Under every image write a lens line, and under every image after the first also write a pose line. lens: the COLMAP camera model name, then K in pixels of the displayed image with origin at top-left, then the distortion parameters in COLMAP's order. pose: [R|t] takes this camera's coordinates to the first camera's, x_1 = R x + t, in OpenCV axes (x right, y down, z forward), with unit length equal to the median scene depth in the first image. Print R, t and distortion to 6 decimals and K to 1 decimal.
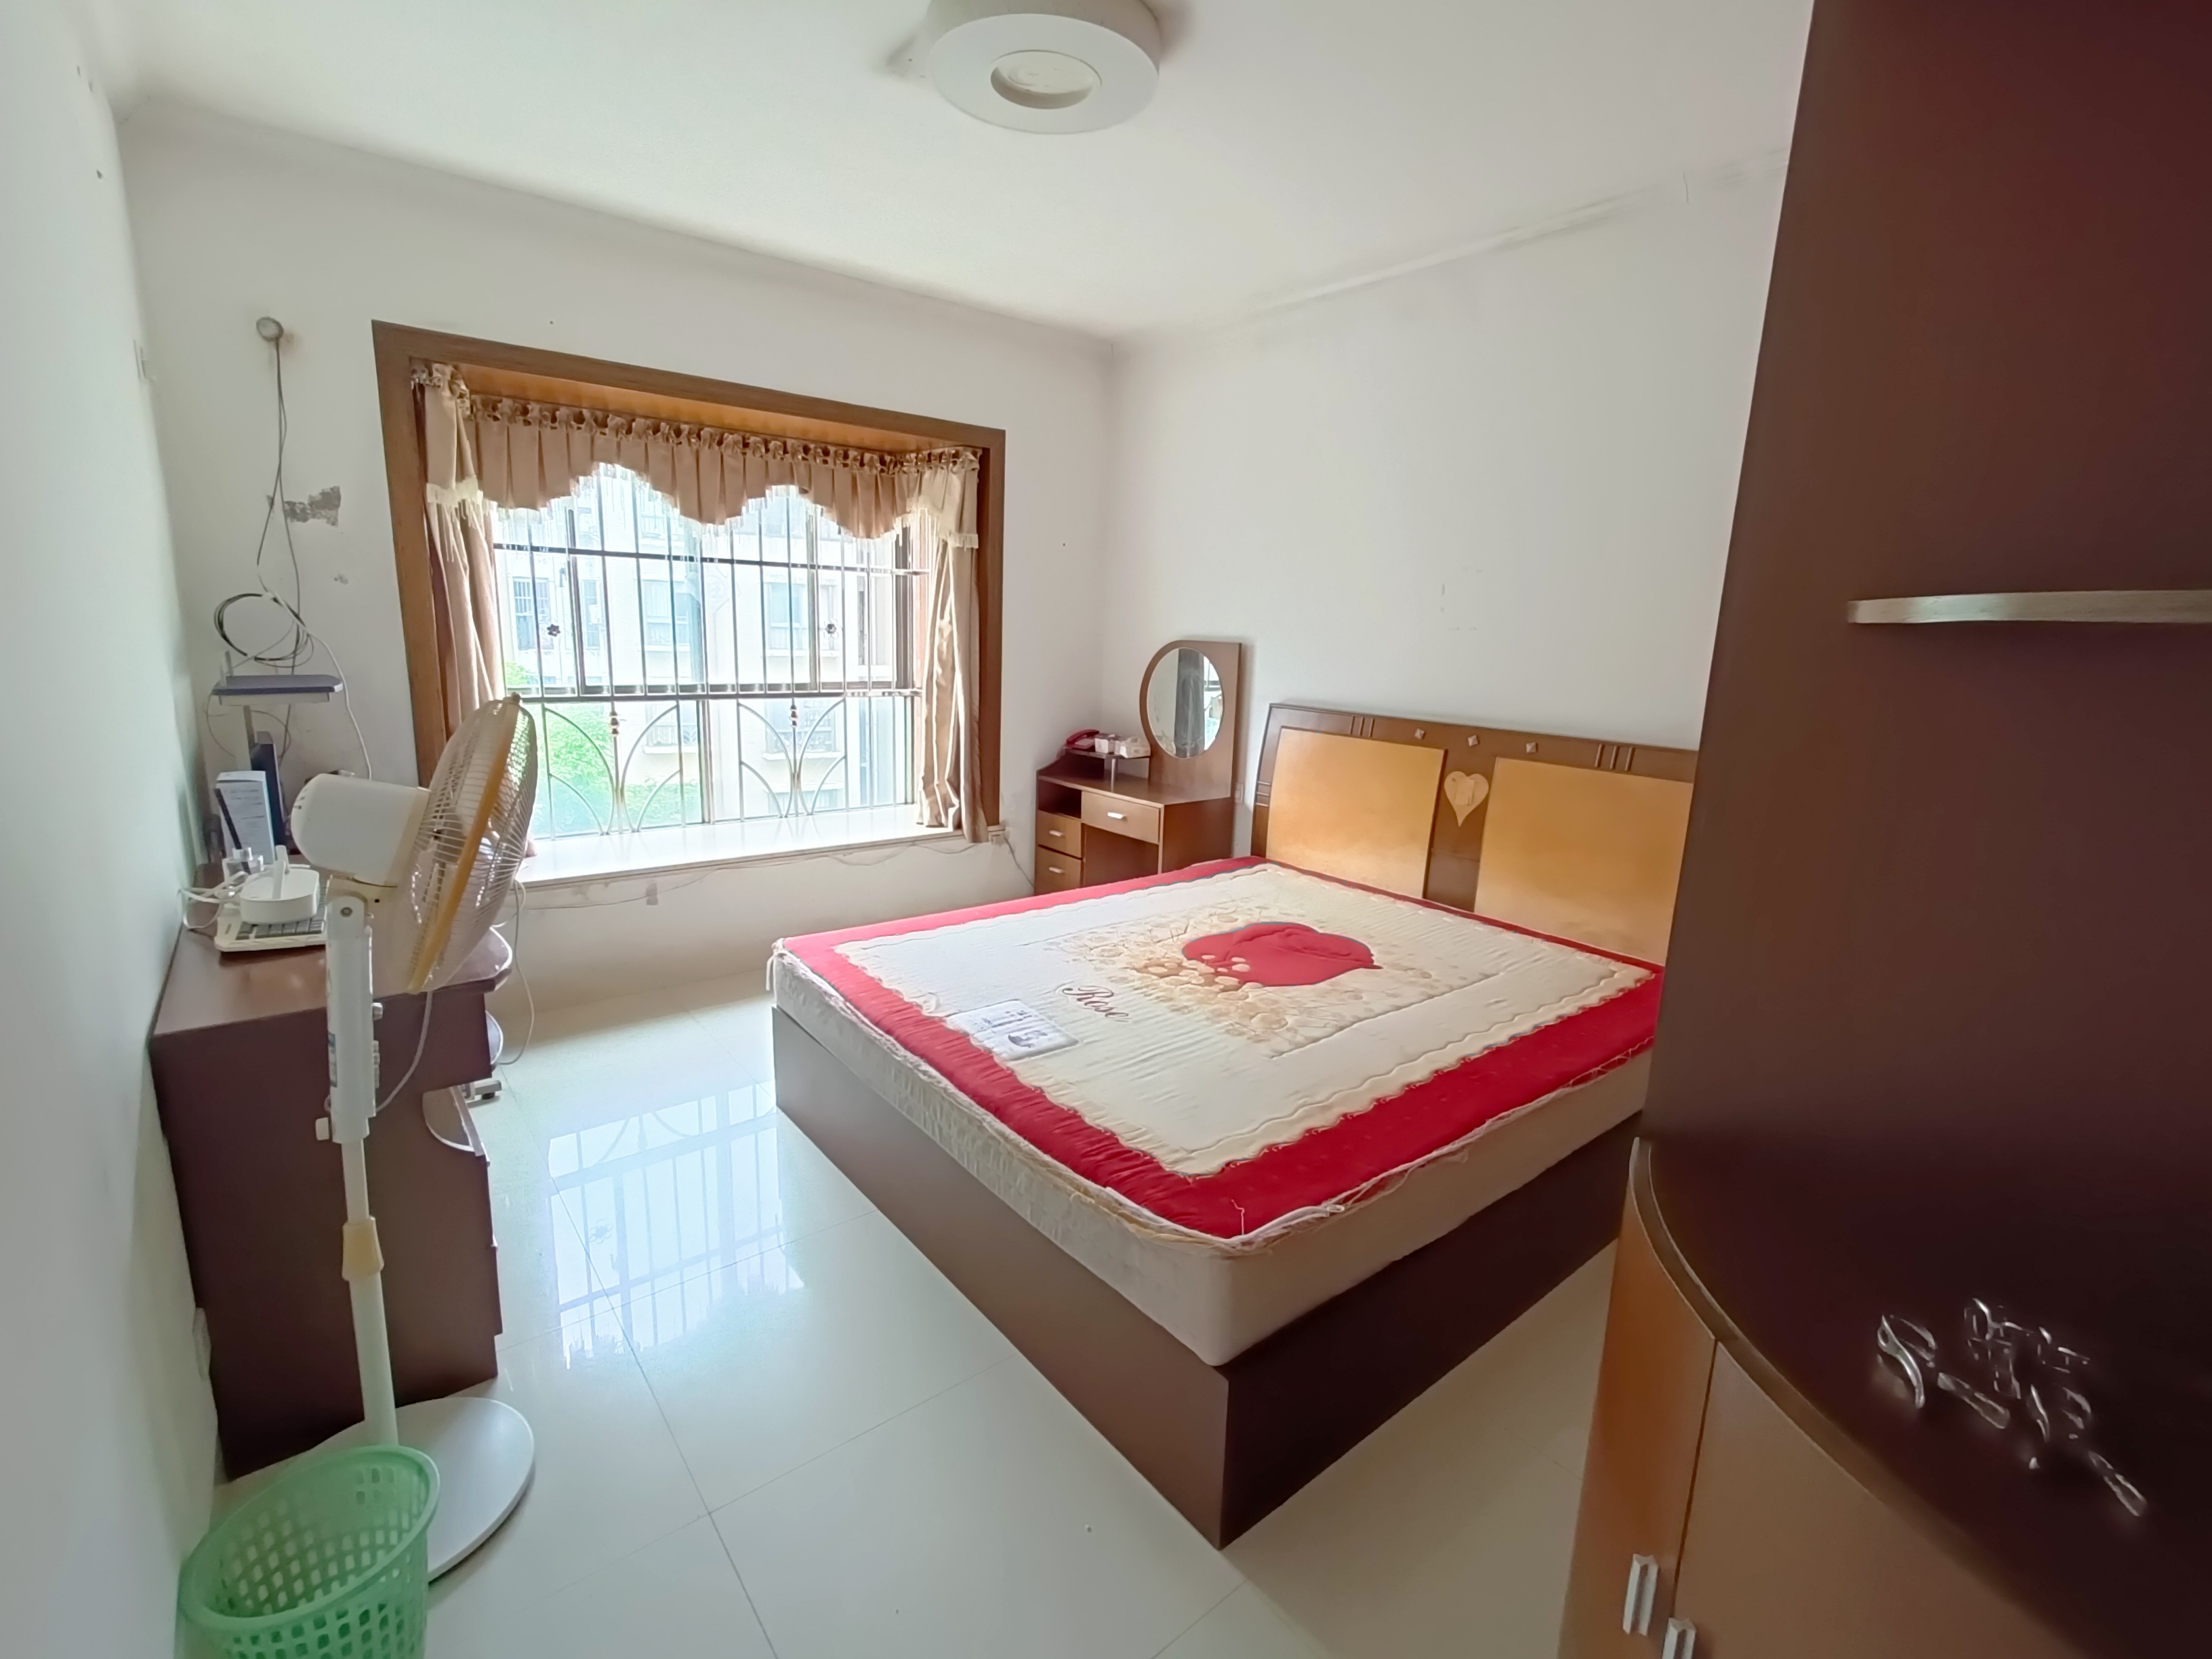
lens RADIAL K [[996.2, 0, 1095.1], [0, 996.2, 825.8], [0, 0, 1]] dist [0.001581, 0.000836]
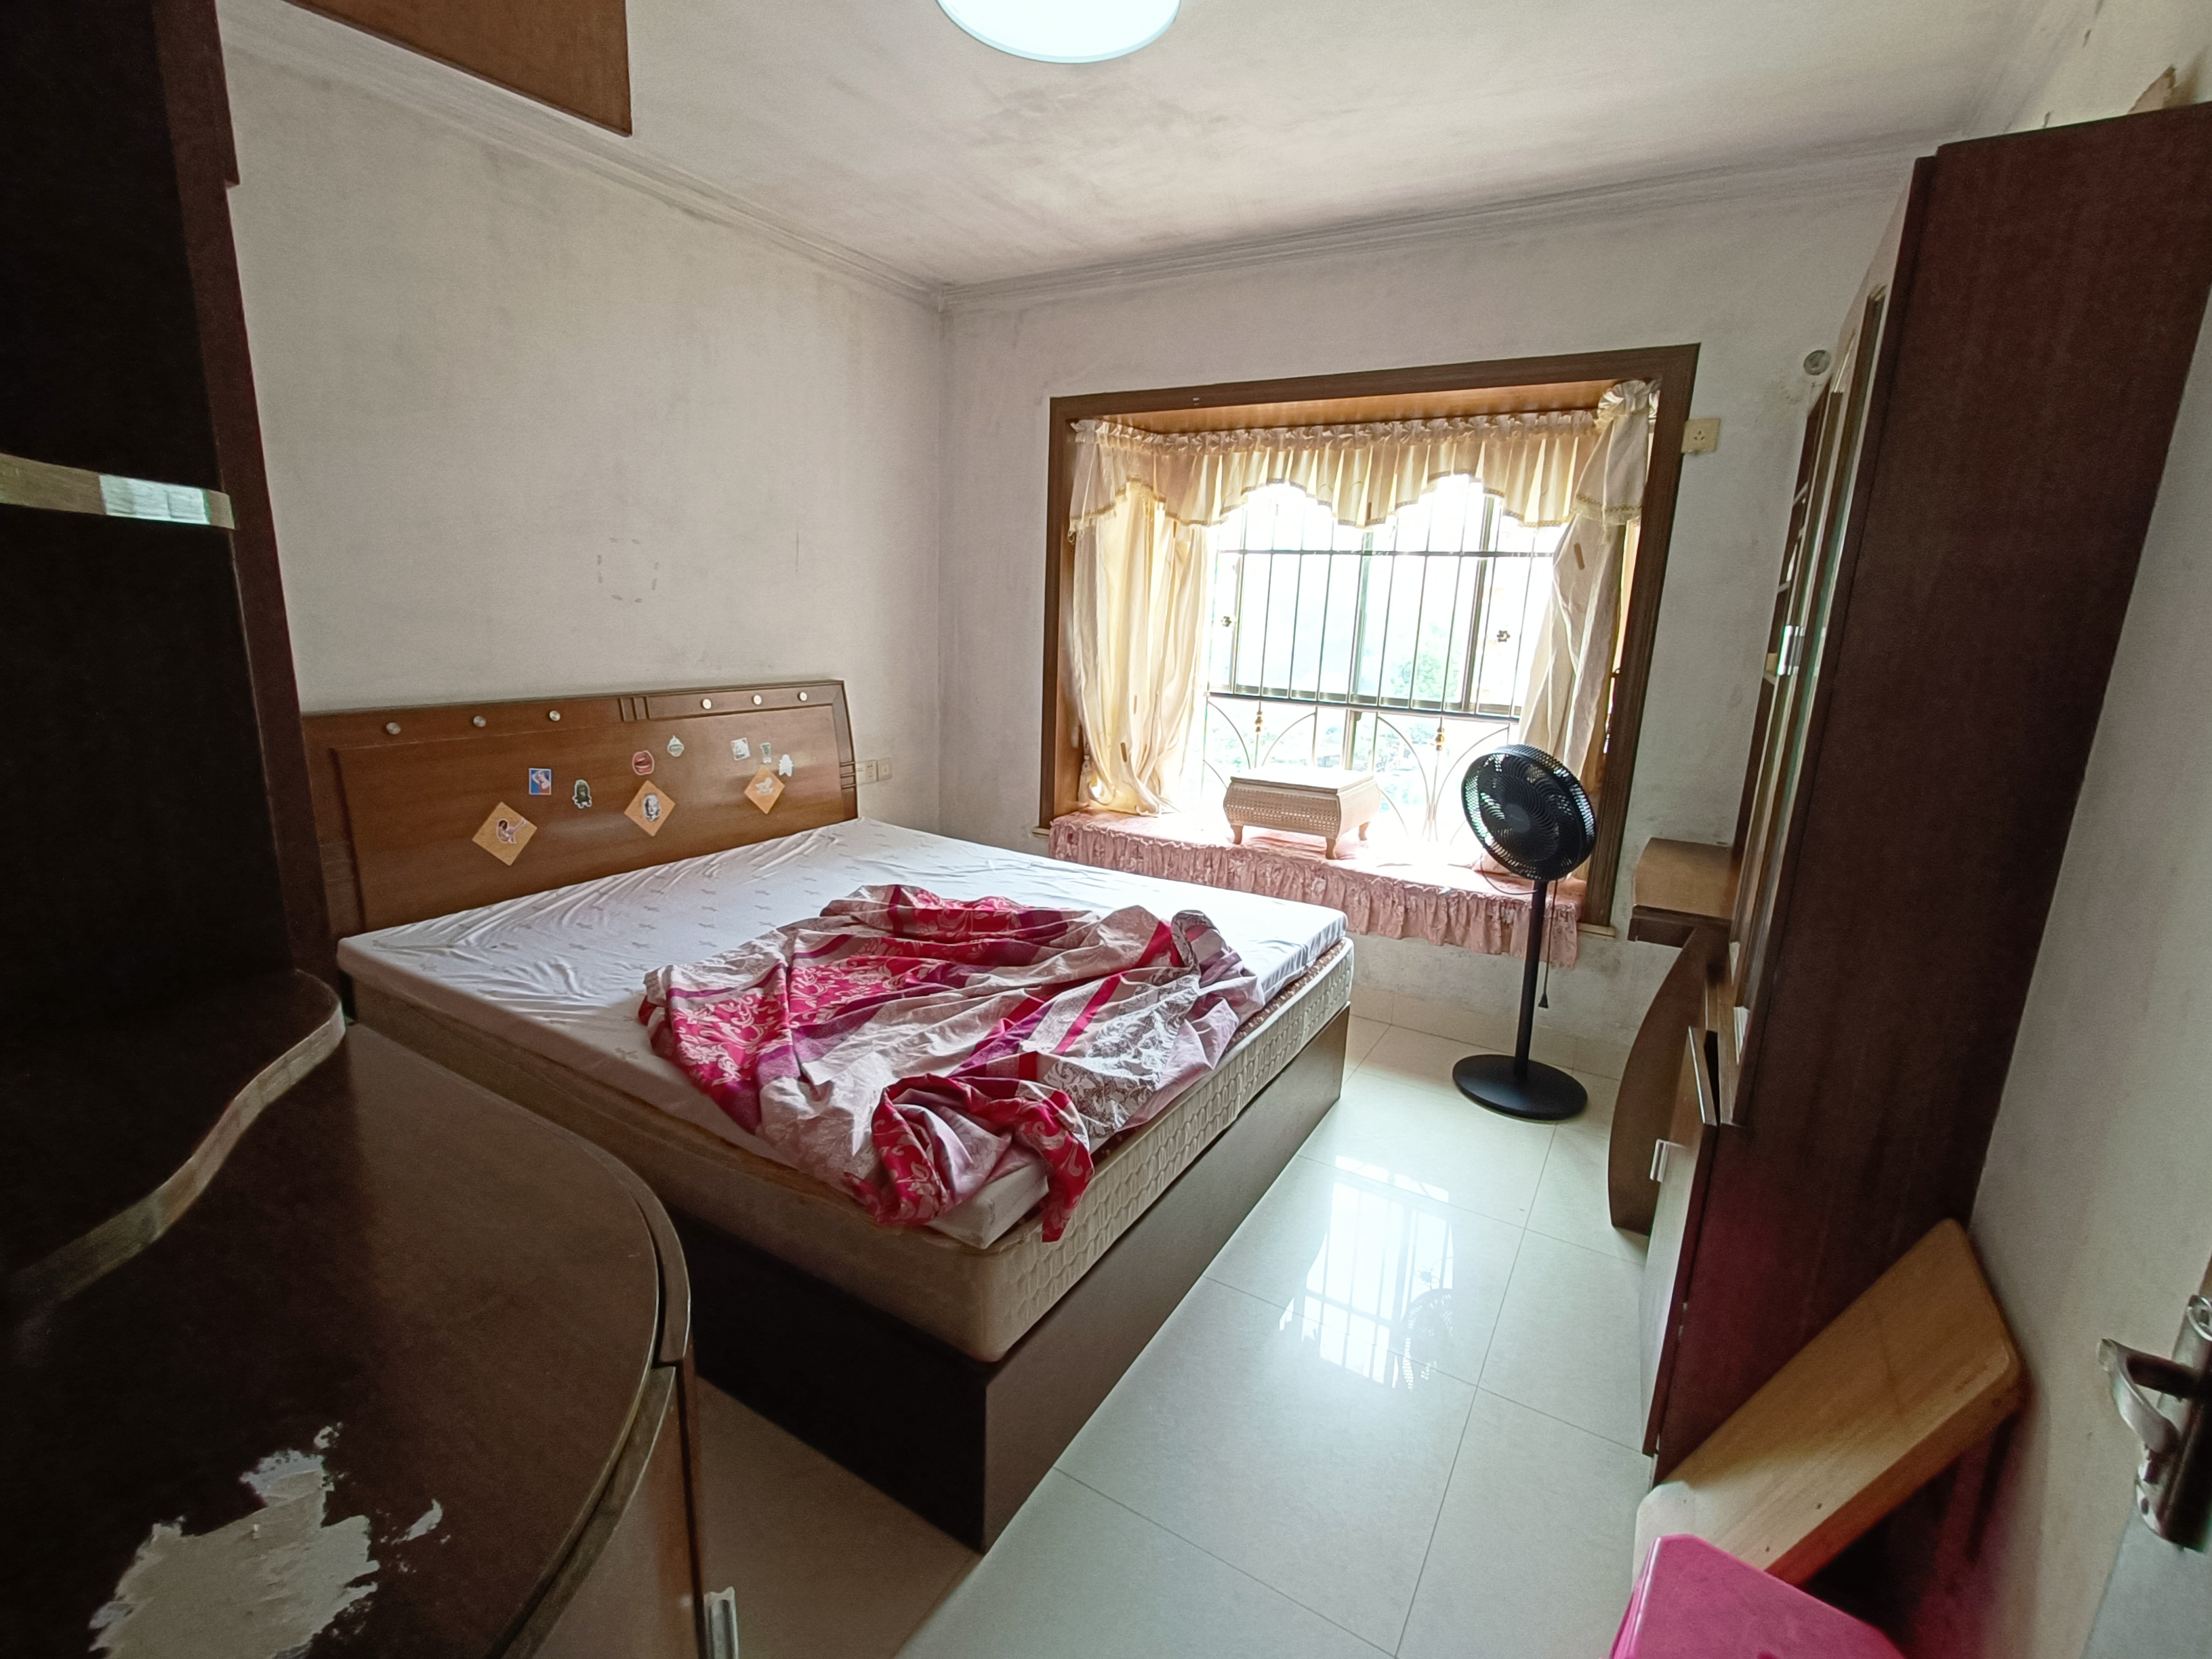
lens RADIAL K [[996.2, 0, 1095.1], [0, 996.2, 825.8], [0, 0, 1]] dist [0.001581, 0.000836]
pose [[0.343117, 0.172096, -0.923392, 0.404829], [-0.213031, 0.971713, 0.101943, -0.071434], [0.914816, 0.161733, 0.370073, 0.502058]]
